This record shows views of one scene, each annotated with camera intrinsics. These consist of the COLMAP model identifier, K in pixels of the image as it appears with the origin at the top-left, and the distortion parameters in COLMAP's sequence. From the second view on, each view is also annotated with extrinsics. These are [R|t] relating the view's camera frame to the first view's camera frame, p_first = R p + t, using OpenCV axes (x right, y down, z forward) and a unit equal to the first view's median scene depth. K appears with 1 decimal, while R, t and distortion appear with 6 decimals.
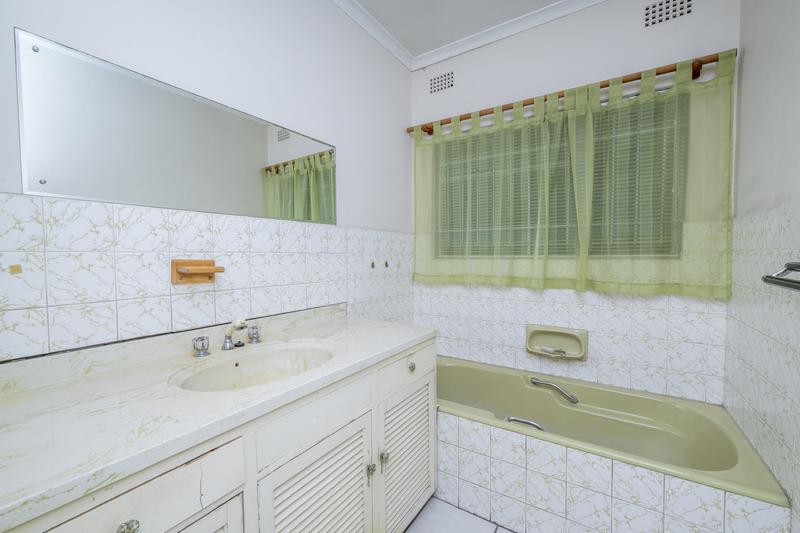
lens RADIAL K [[340.9, 0, 393.2], [0, 340.9, 264.2], [0, 0, 1]] dist [0.000976, 0.000233]
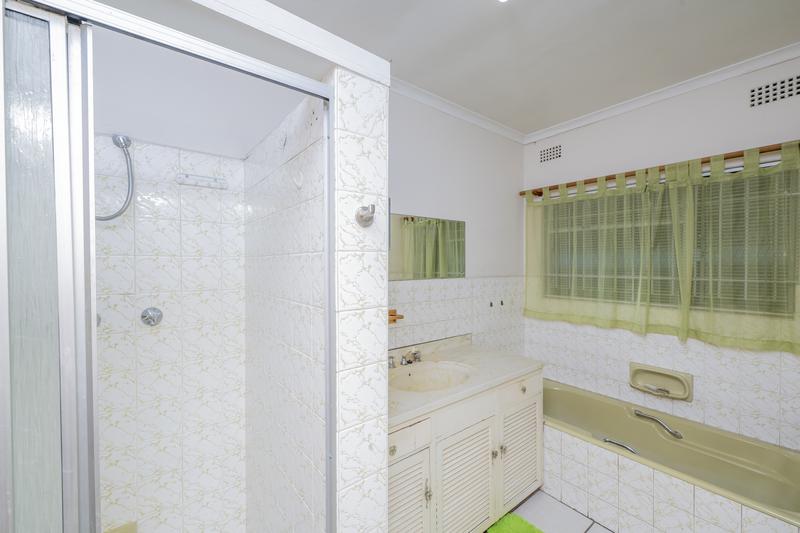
lens RADIAL K [[321.1, 0, 400.0], [0, 321.1, 266.5], [0, 0, 1]] dist [0.011946, -0.000226]
pose [[0.952696, 0.008872, -0.303795, -0.021383], [-0.017225, 0.999543, -0.024828, -0.115084], [0.303436, 0.028886, 0.952414, -0.309237]]
